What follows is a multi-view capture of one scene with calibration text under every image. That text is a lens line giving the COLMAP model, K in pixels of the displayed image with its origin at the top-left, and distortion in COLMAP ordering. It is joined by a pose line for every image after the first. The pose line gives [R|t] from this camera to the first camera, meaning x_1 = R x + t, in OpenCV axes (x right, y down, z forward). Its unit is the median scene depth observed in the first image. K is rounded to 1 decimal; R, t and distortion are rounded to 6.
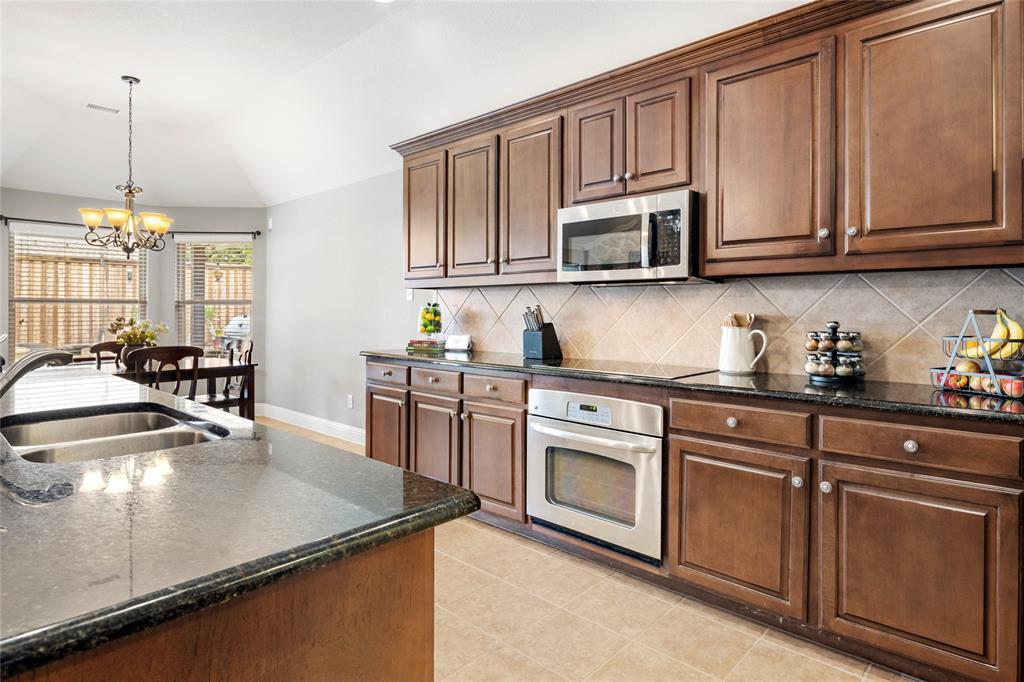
lens RADIAL K [[557.6, 0, 512.0], [0, 557.6, 313.9], [0, 0, 1]] dist [-0.002340, -0.001283]
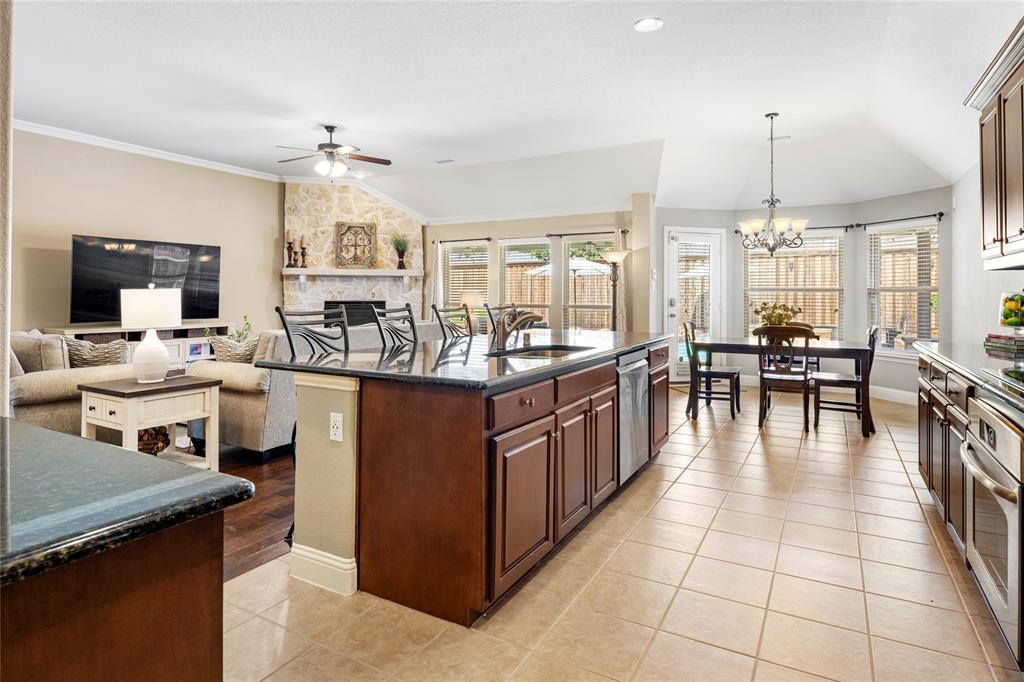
lens RADIAL K [[561.7, 0, 512.5], [0, 561.7, 291.8], [0, 0, 1]] dist [-0.007089, -0.001938]
pose [[0.222449, -0.008089, -0.974911, 0.383536], [-0.008747, 0.999909, -0.010292, 0.000414], [0.974905, 0.010817, 0.222358, 0.127173]]
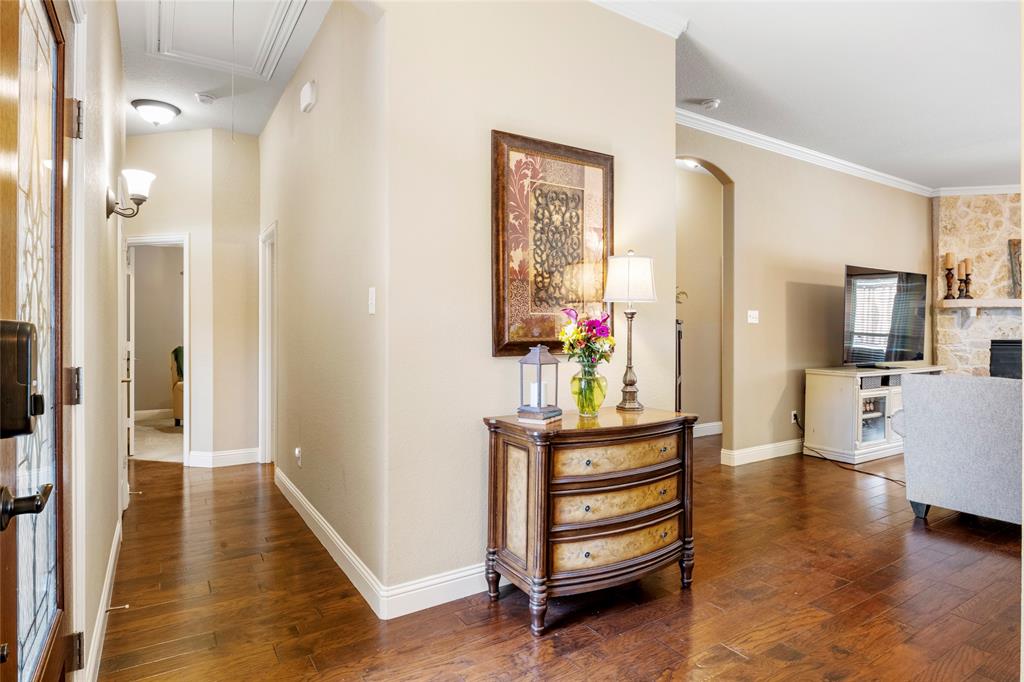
lens RADIAL K [[562.5, 0, 512.7], [0, 562.5, 331.3], [0, 0, 1]] dist [-0.004673, -0.001364]
pose [[-0.256203, -0.001770, -0.966622, 0.197363], [-0.008995, 0.999959, 0.000553, 0.004957], [0.966581, 0.008837, -0.256208, -0.886356]]
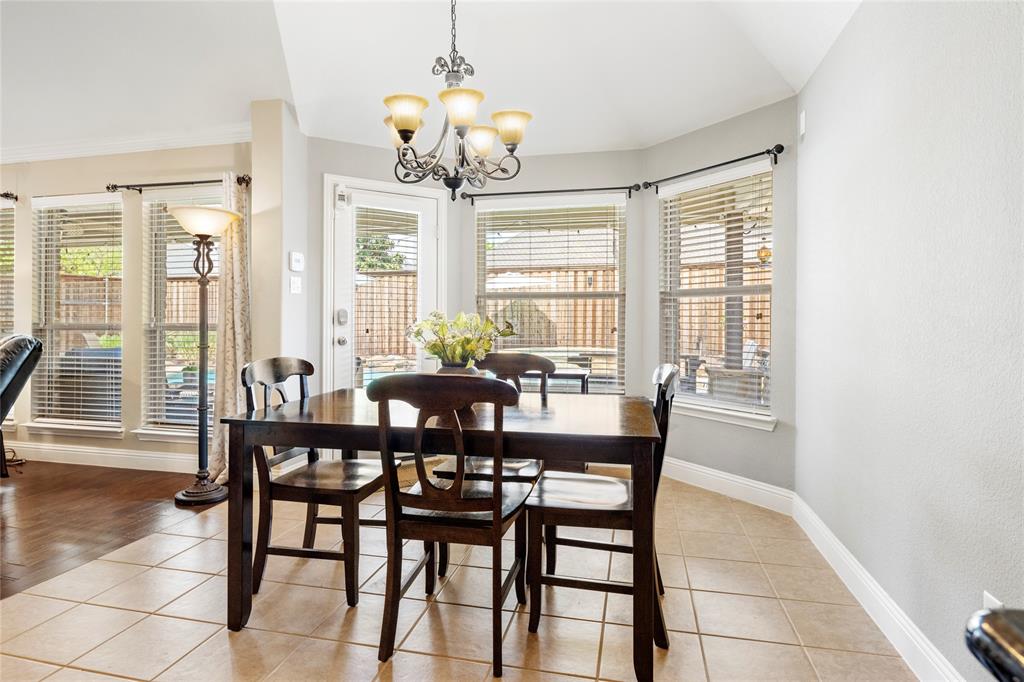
lens RADIAL K [[557.6, 0, 512.0], [0, 557.6, 313.9], [0, 0, 1]] dist [-0.002340, -0.001283]
pose [[0.492983, -0.009493, -0.869987, -0.181660], [-0.005061, 0.999892, -0.013778, 0.015399], [0.870024, 0.011196, 0.492882, 0.712810]]
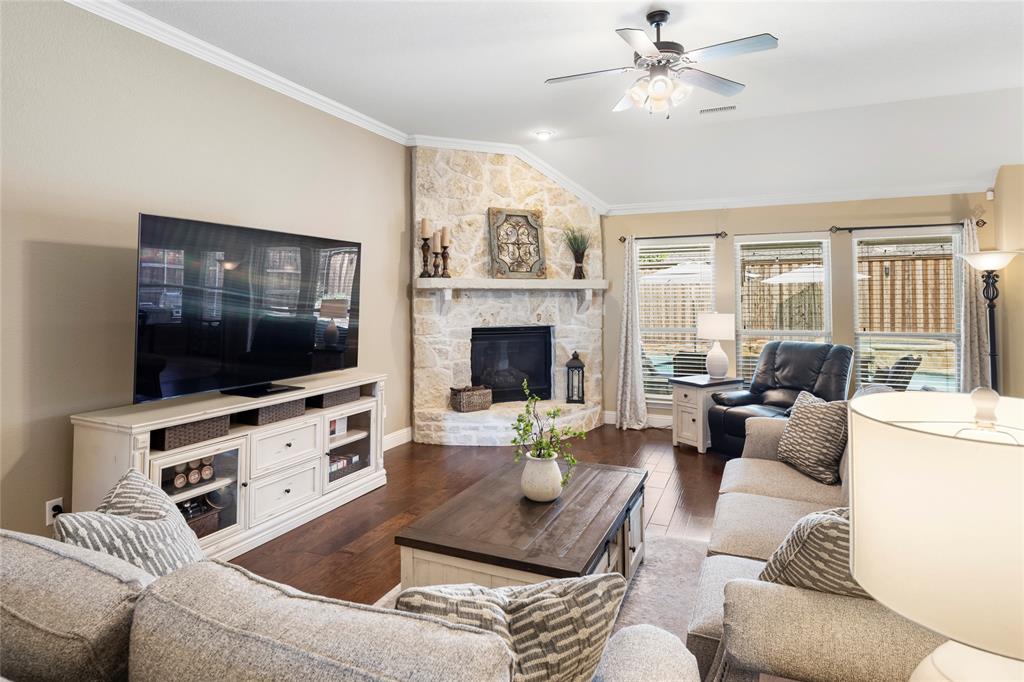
lens RADIAL K [[557.2, 0, 509.8], [0, 557.2, 284.0], [0, 0, 1]] dist [-0.000566, -0.000395]
pose [[0.317465, -0.026561, -0.947898, -0.372491], [-0.003084, 0.999573, -0.029041, -0.042269], [0.948265, 0.012143, 0.317248, -0.360986]]
